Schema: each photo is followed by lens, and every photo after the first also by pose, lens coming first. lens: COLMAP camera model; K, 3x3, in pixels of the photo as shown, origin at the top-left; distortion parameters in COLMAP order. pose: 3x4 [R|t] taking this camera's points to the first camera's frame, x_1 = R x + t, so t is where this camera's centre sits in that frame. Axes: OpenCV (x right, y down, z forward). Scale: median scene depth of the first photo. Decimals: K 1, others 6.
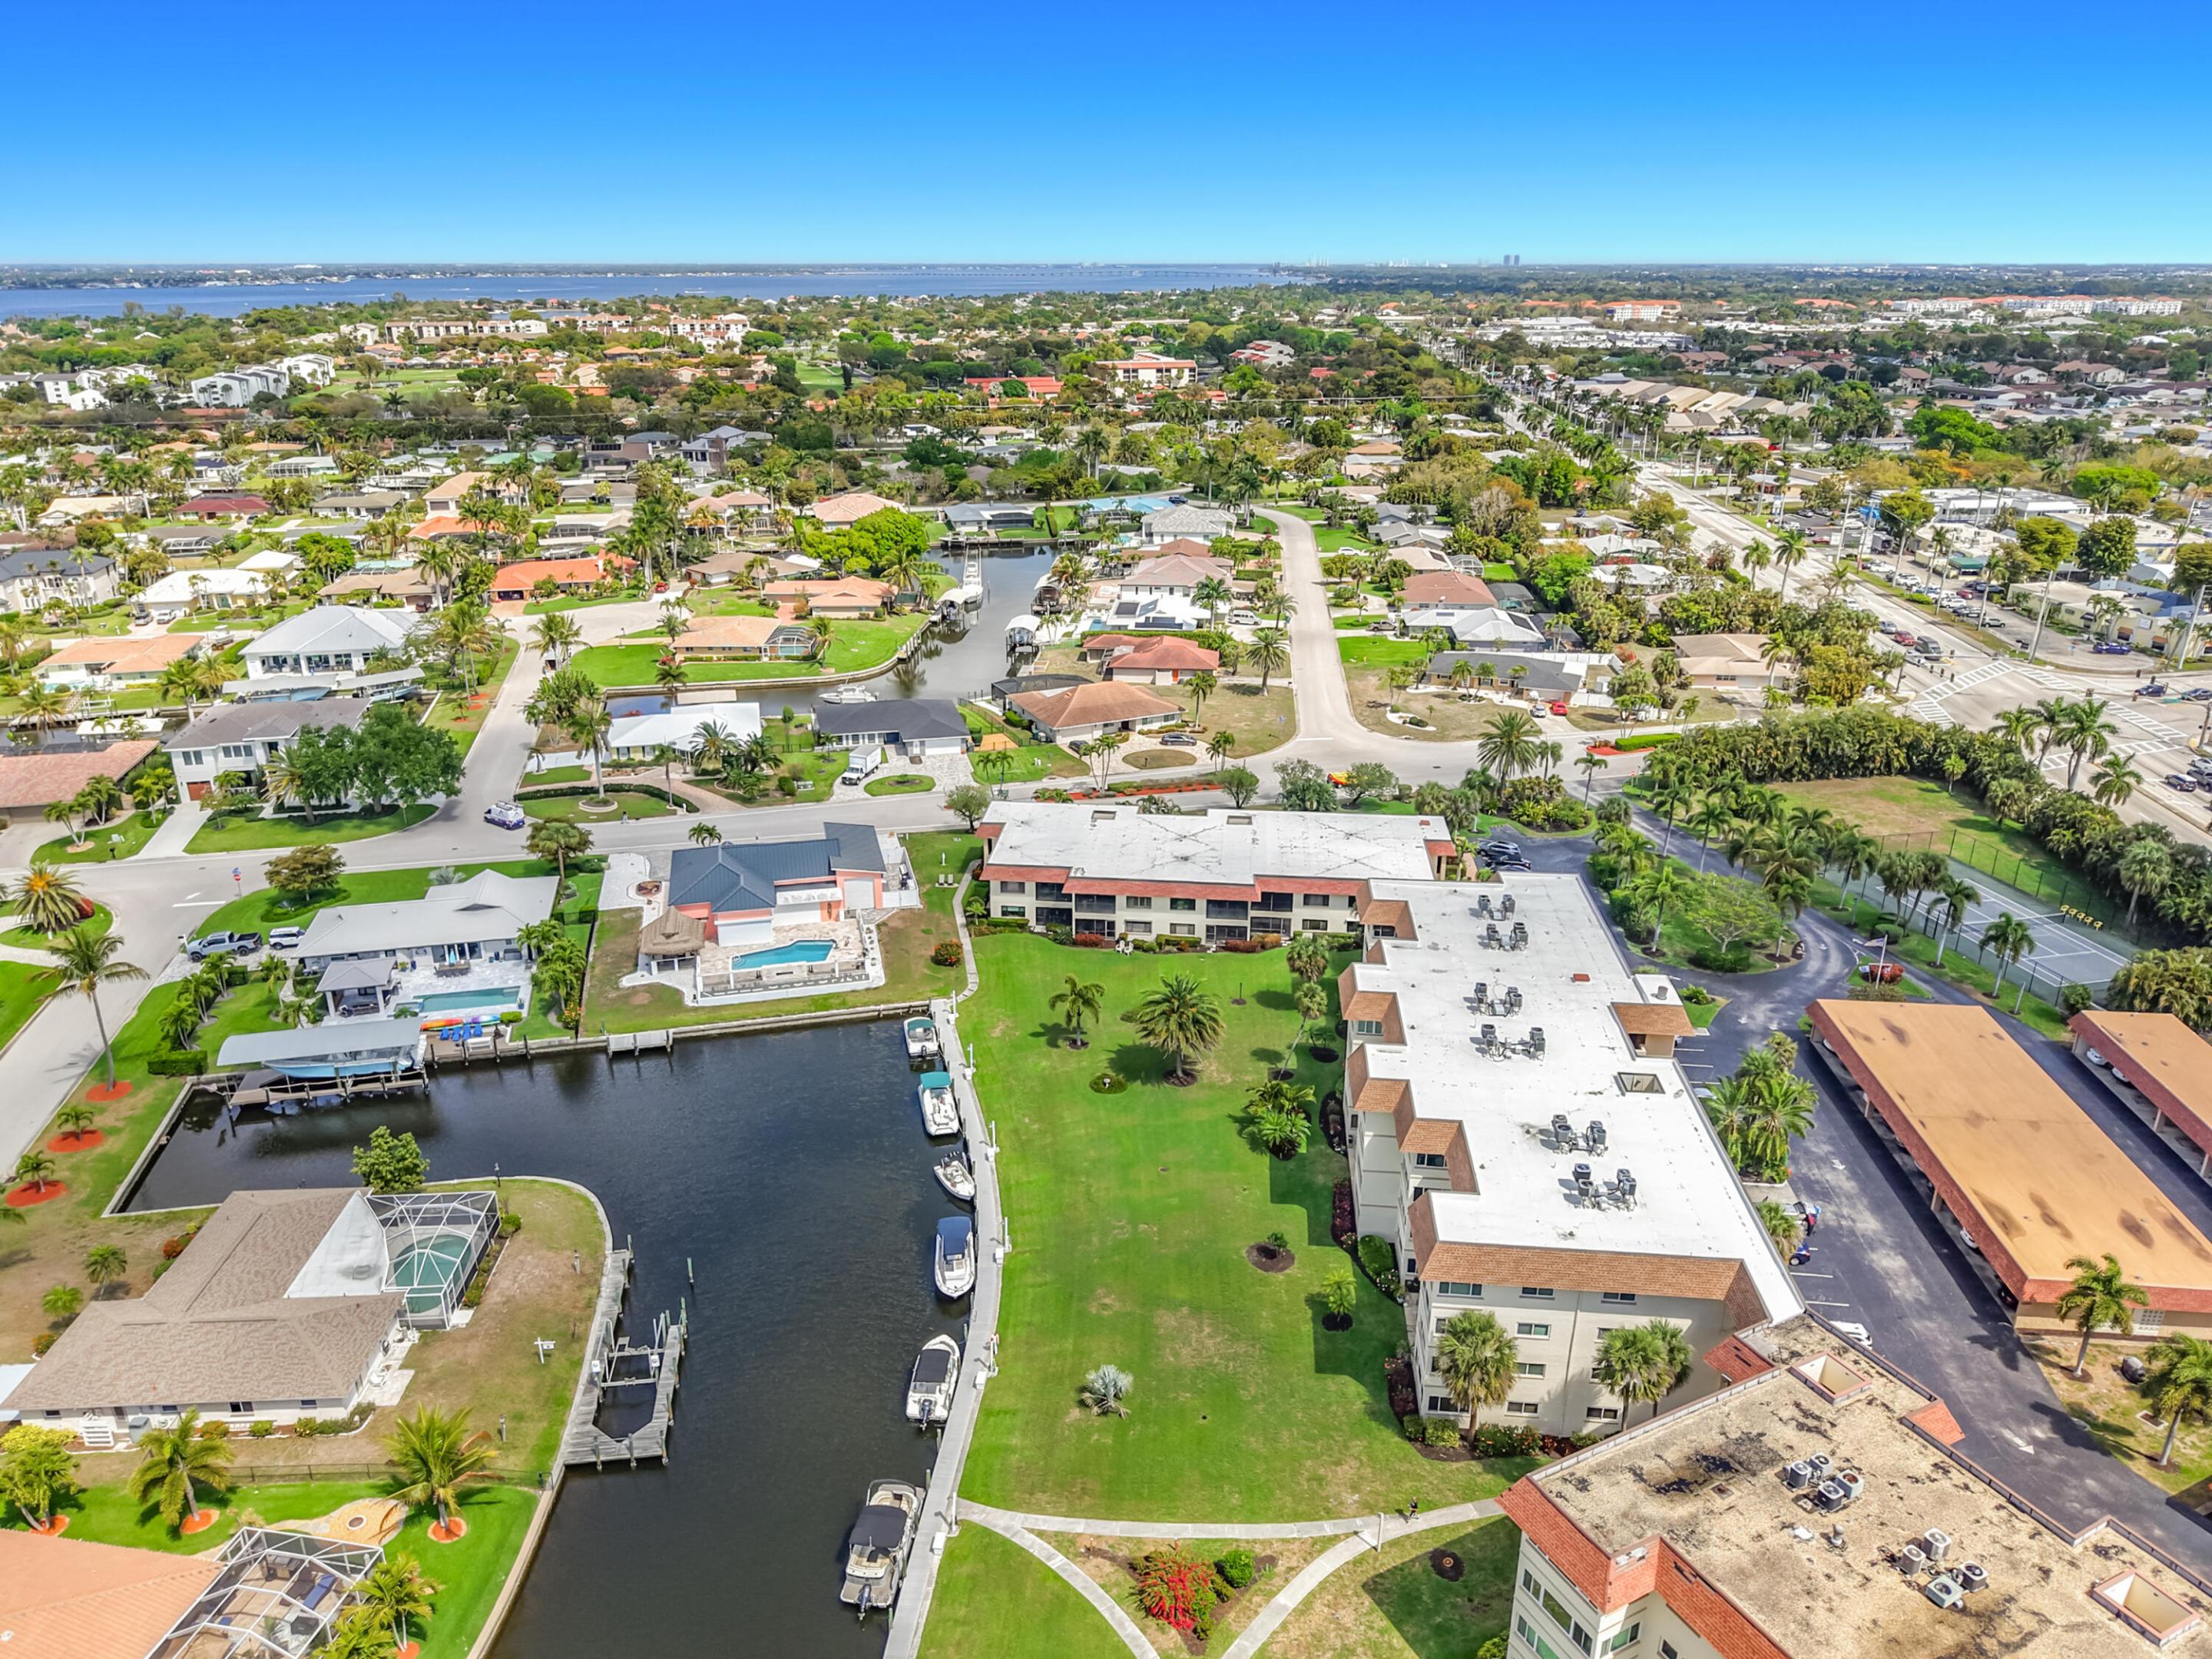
lens RADIAL K [[1497.3, 0, 1106.0], [0, 1497.3, 829.5], [0, 0, 1]] dist [0.010196, -0.008672]
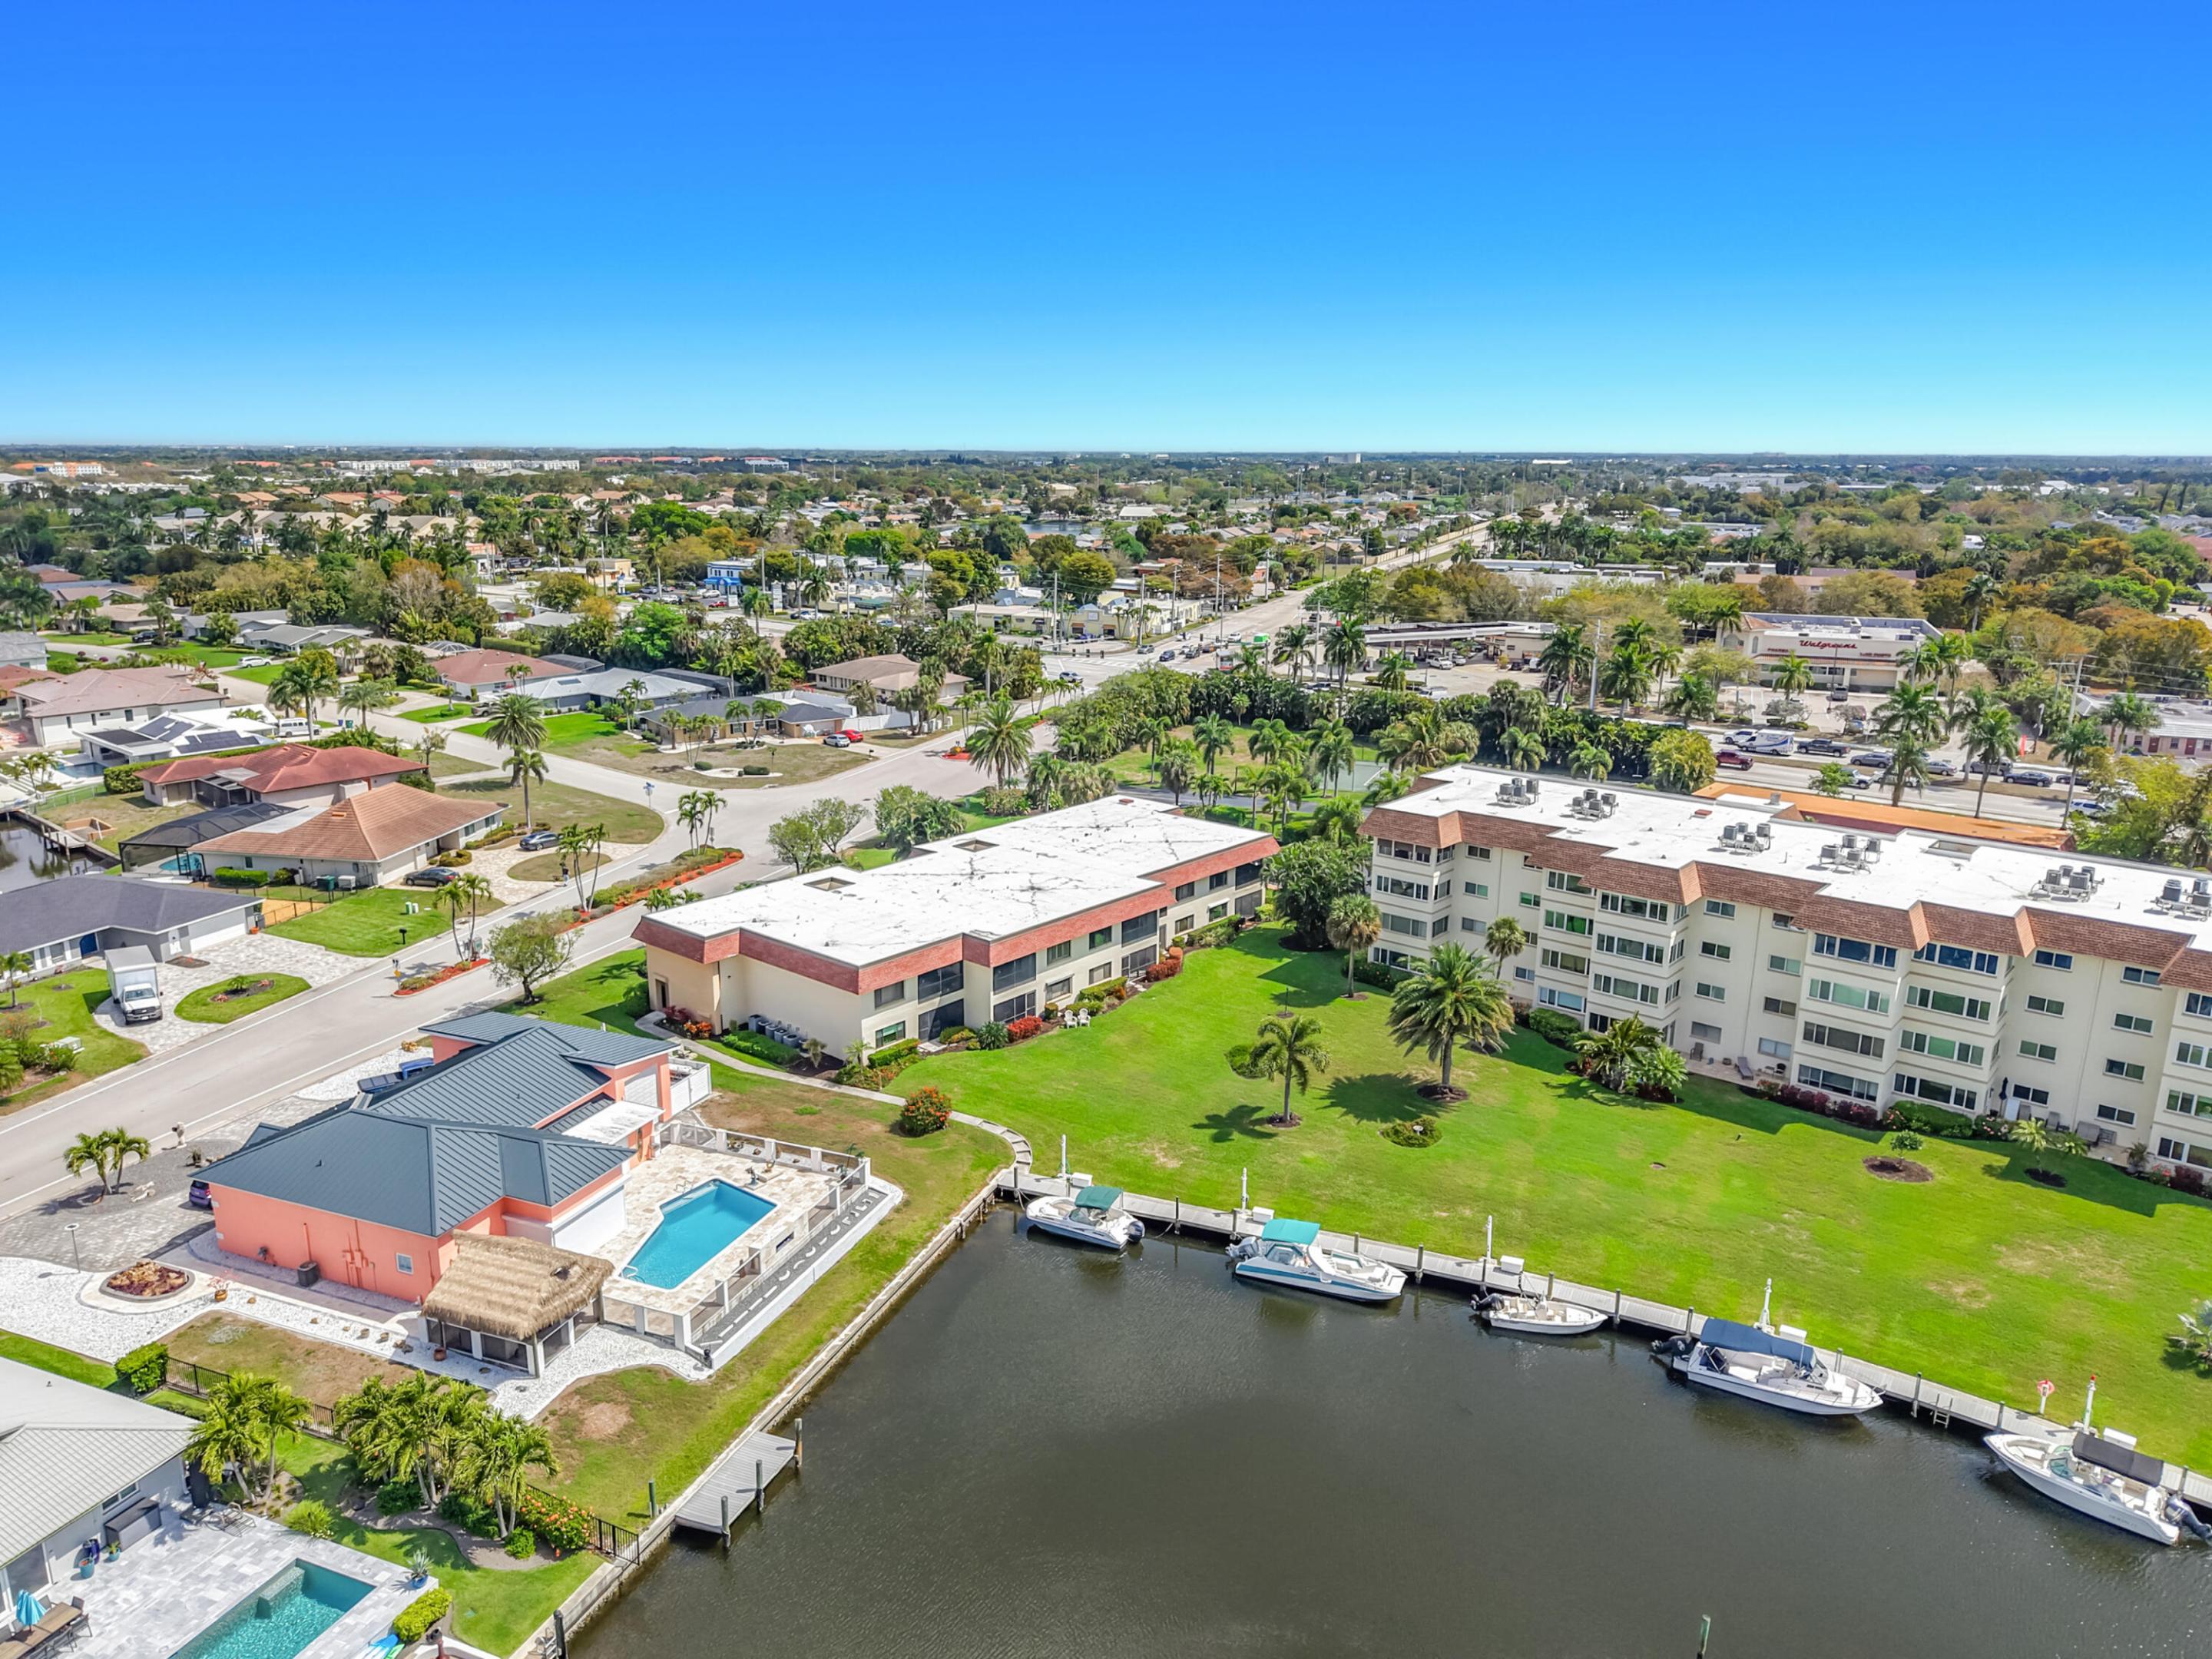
lens RADIAL K [[1497.3, 0, 1106.0], [0, 1497.3, 829.5], [0, 0, 1]] dist [0.010196, -0.008672]
pose [[0.569776, -0.196859, 0.797873, -0.499220], [0.283042, 0.958492, 0.034362, -0.022928], [-0.771520, 0.206253, 0.601845, 0.553628]]
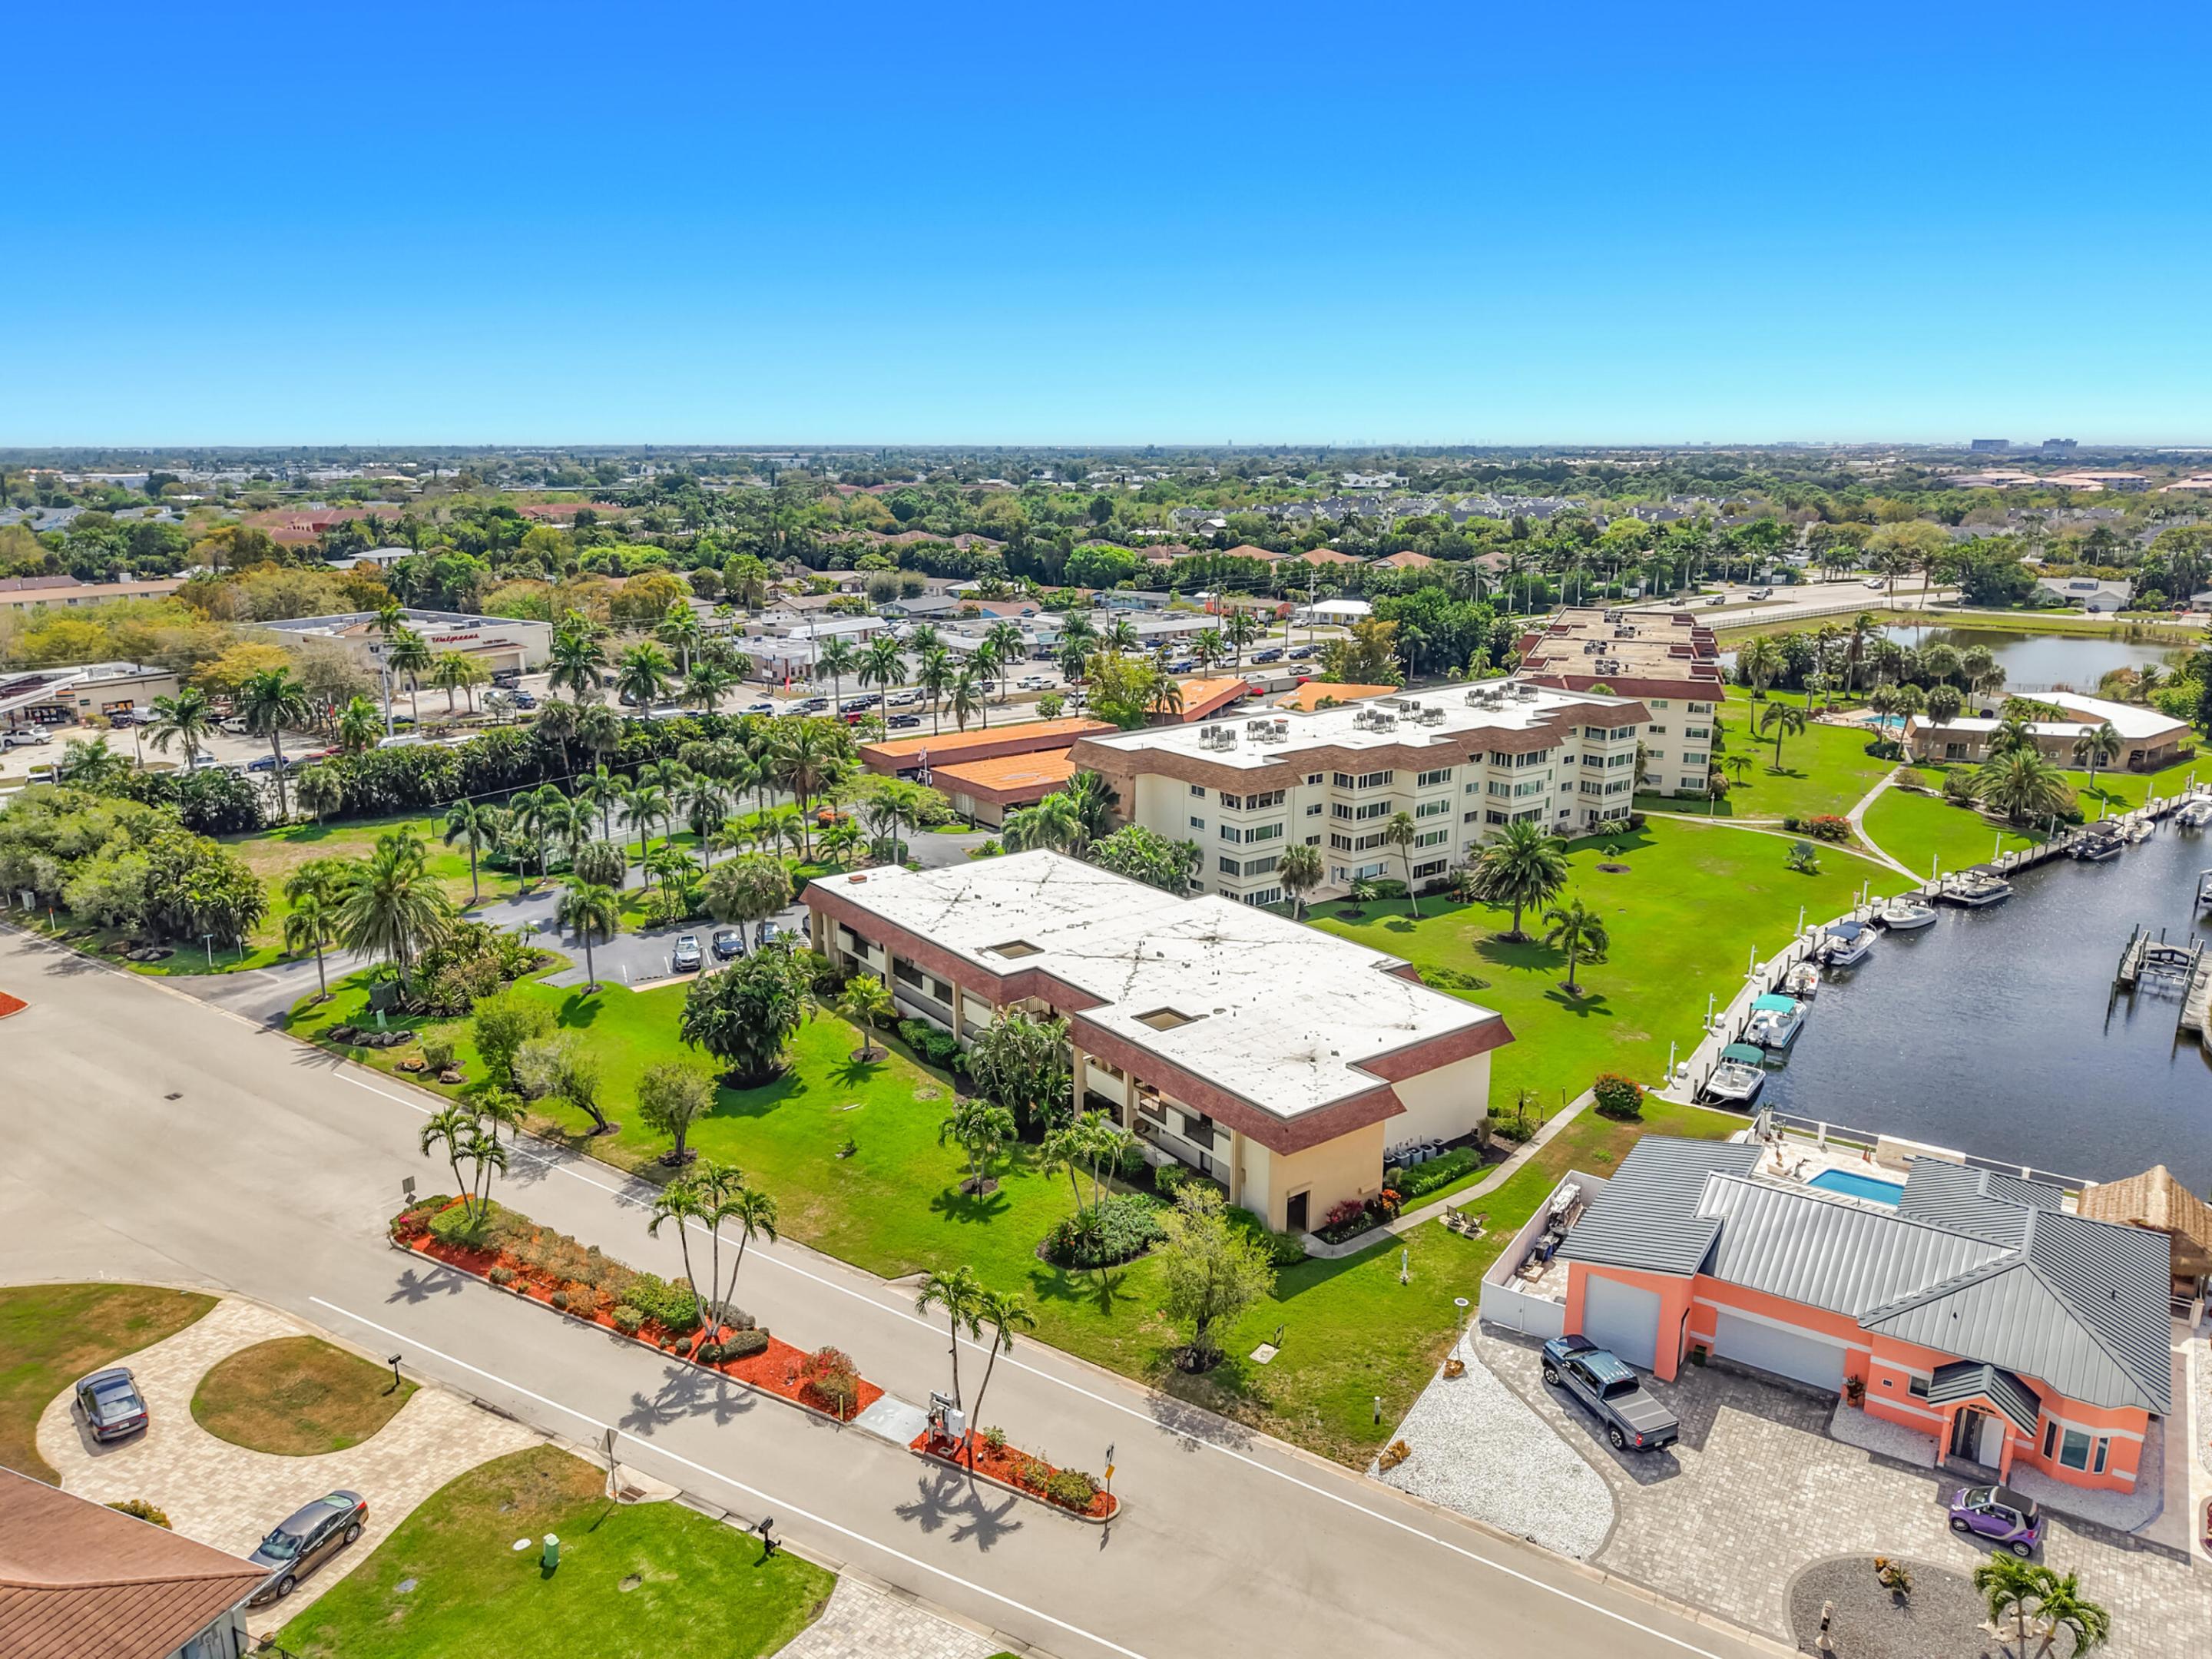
lens RADIAL K [[1500.2, 0, 1073.7], [0, 1500.2, 827.2], [0, 0, 1]] dist [0.070985, -0.085199]
pose [[-0.654866, -0.181567, 0.733610, -0.370484], [0.268267, 0.851648, 0.450253, -0.329154], [-0.706529, 0.491659, -0.509007, 1.374399]]
